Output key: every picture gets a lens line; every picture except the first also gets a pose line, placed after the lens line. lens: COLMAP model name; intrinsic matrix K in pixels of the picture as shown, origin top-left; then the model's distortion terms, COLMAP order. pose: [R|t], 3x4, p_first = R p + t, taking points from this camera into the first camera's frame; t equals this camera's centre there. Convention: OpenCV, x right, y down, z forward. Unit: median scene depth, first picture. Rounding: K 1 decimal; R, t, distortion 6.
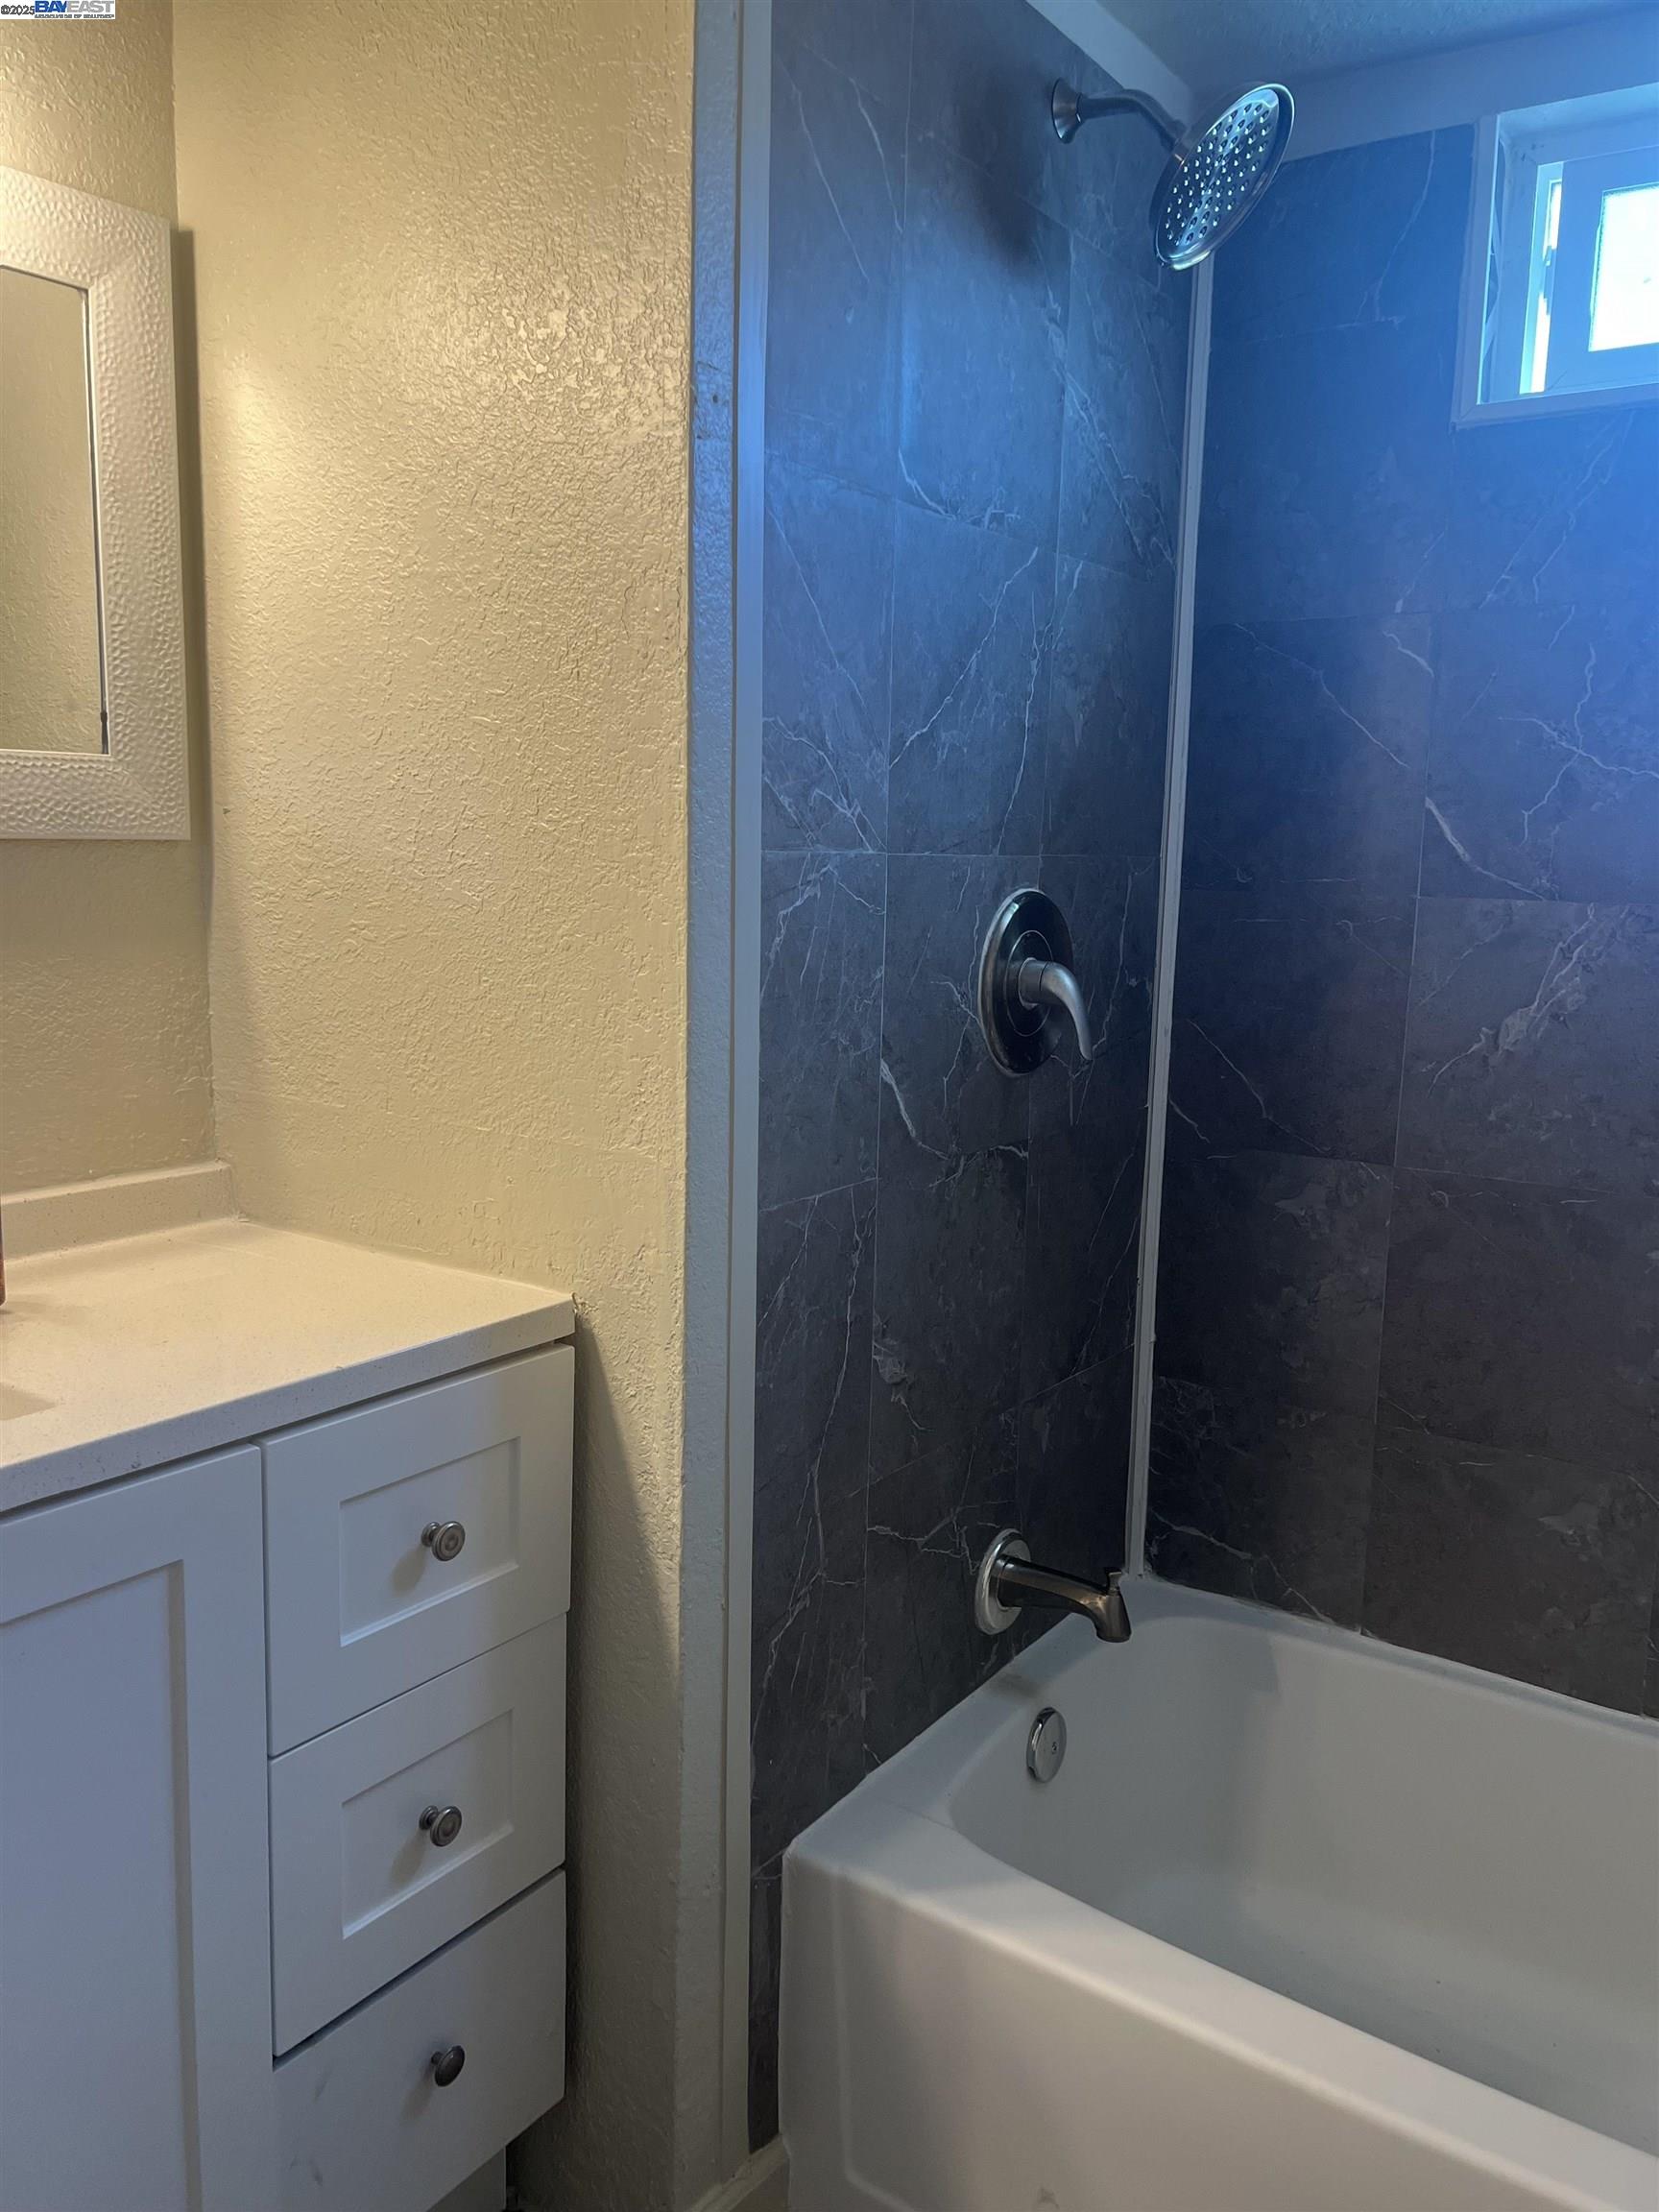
lens RADIAL K [[1671.5, 0, 835.4], [0, 1671.5, 1119.6], [0, 0, 1]] dist [0.046590, -0.054493]
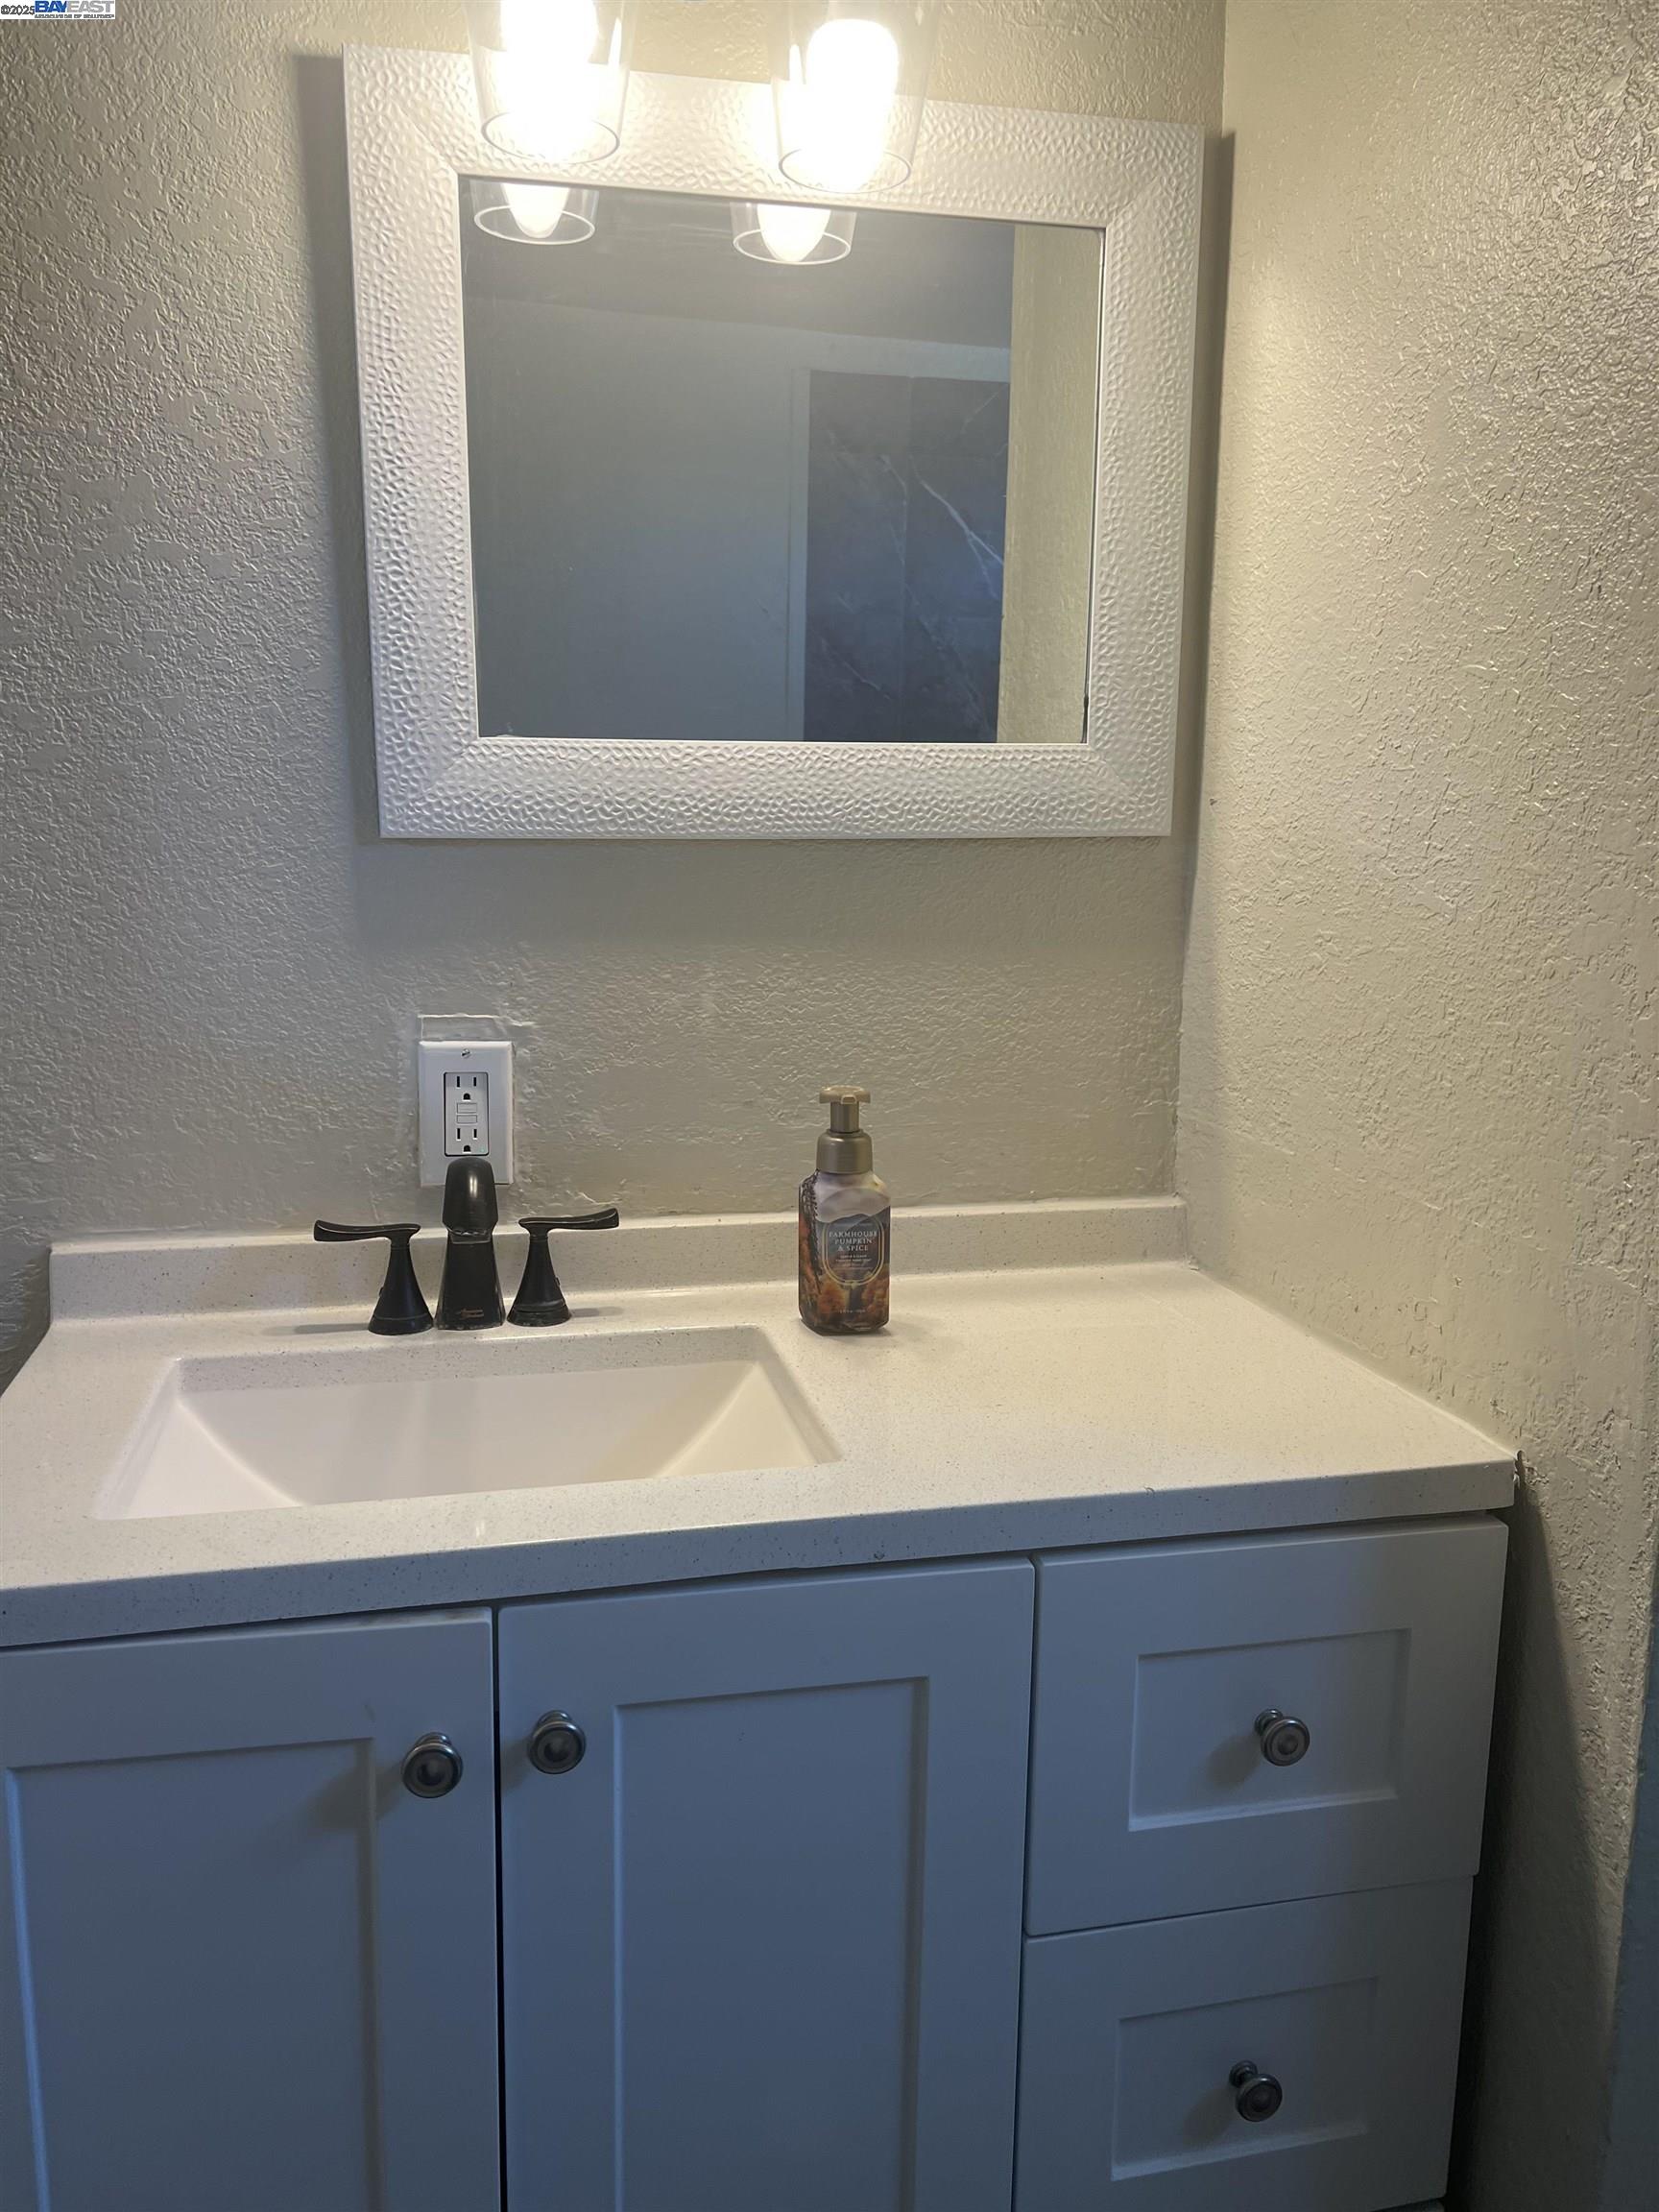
lens RADIAL K [[1671.5, 0, 823.2], [0, 1671.5, 1102.1], [0, 0, 1]] dist [0.046590, -0.054493]
pose [[0.745292, 0.092420, -0.660302, 0.084470], [-0.097931, 0.994779, 0.028699, -0.037111], [0.659507, 0.043275, 0.750451, 0.243862]]
